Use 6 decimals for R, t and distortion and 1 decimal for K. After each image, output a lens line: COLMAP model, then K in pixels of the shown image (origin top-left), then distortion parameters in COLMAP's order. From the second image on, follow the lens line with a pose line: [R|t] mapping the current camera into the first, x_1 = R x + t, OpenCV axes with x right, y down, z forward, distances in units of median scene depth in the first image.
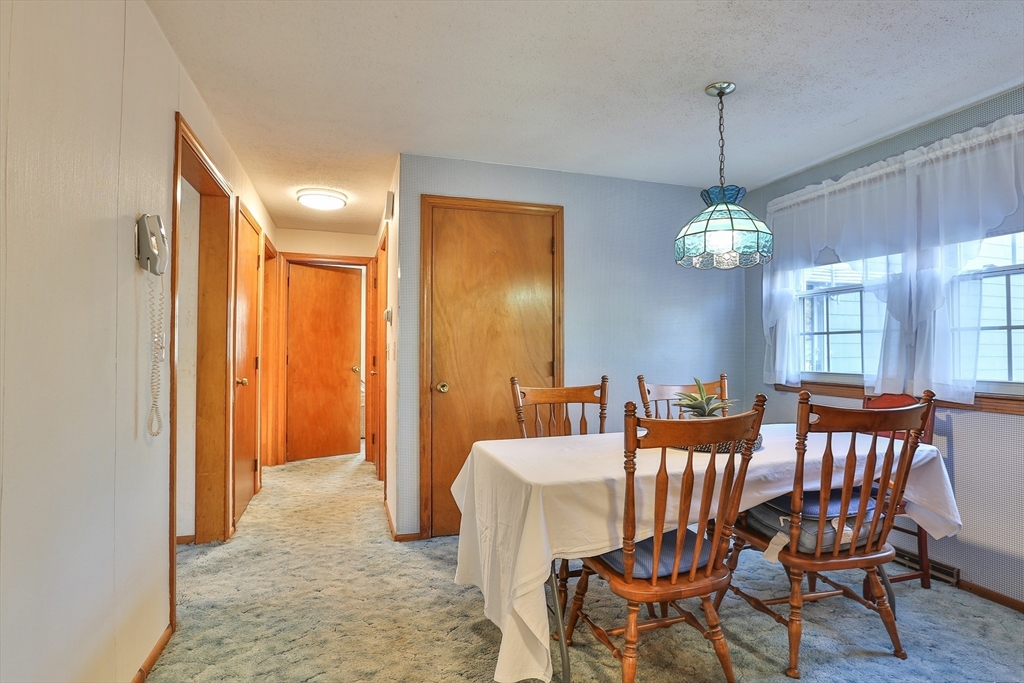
lens RADIAL K [[533.4, 0, 507.3], [0, 533.4, 342.8], [0, 0, 1]] dist [-0.071767, 0.031920]
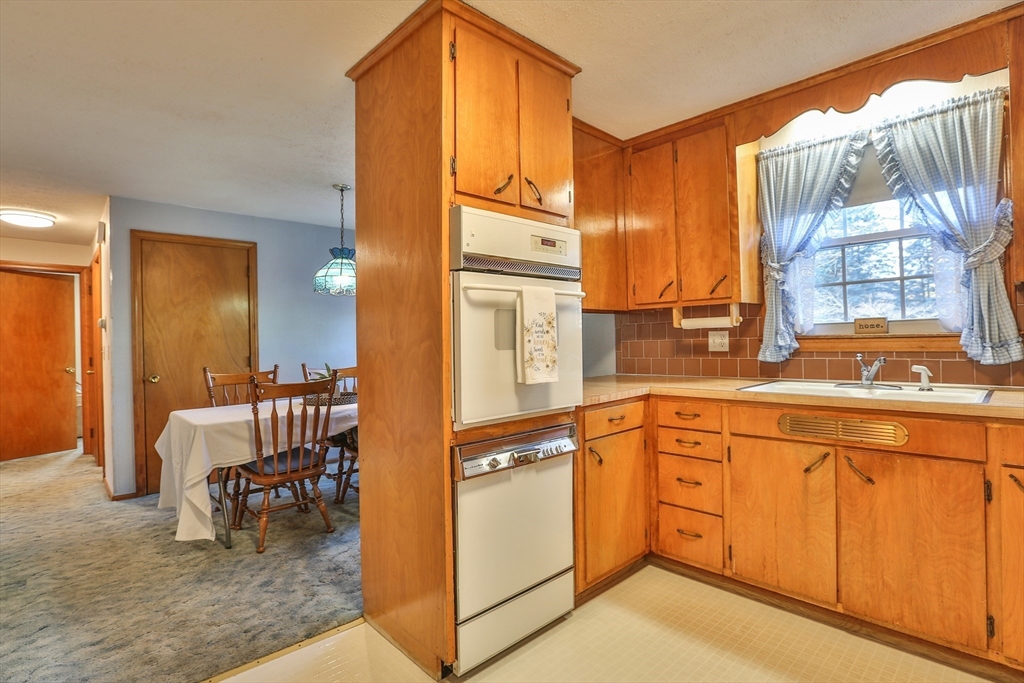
lens RADIAL K [[498.7, 0, 509.2], [0, 498.7, 342.0], [0, 0, 1]] dist [-0.047511, 0.014342]
pose [[0.895455, -0.020749, 0.444668, 0.124089], [0.017177, 0.999780, 0.012061, -0.005678], [-0.444820, -0.003162, 0.895614, -0.443703]]
